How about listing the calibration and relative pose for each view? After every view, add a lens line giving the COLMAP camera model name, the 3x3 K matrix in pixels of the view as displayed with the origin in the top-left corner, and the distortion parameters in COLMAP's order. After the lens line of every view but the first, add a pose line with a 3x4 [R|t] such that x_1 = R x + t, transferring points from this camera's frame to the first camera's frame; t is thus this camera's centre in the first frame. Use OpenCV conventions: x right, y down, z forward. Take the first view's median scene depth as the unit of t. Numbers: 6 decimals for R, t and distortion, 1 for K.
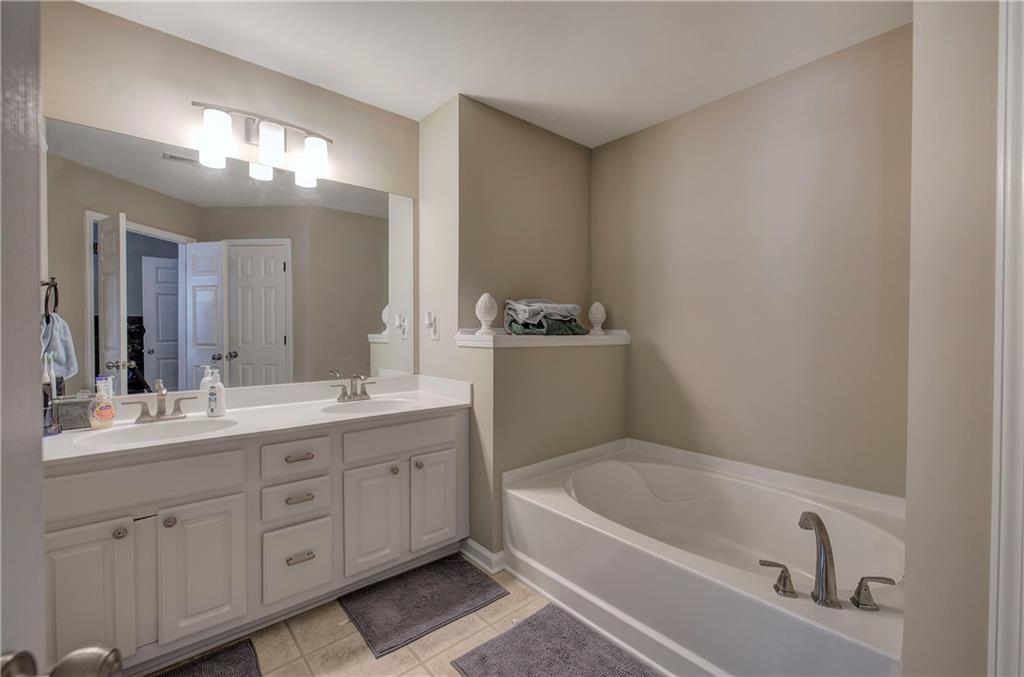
lens RADIAL K [[438.1, 0, 517.3], [0, 438.1, 336.5], [0, 0, 1]] dist [-0.002943, 0.000166]
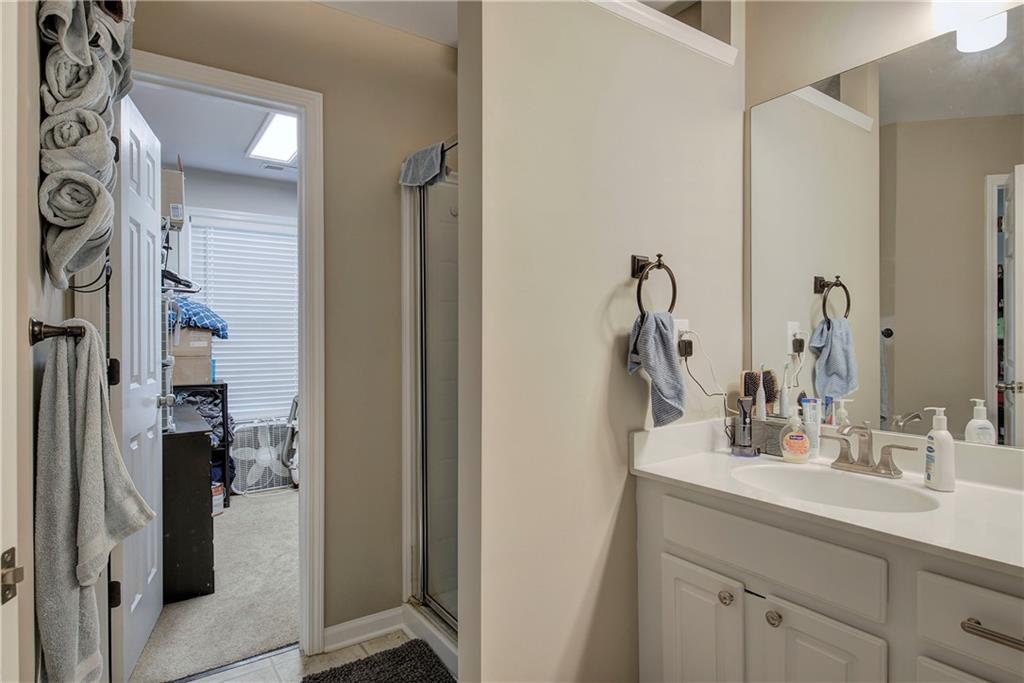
lens RADIAL K [[561.8, 0, 516.4], [0, 561.8, 341.2], [0, 0, 1]] dist [0.002613, 0.000642]
pose [[-0.107596, 0.004513, -0.994184, 0.098843], [-0.009278, 0.999942, 0.005544, -0.008757], [0.994151, 0.009821, -0.107548, 0.548251]]
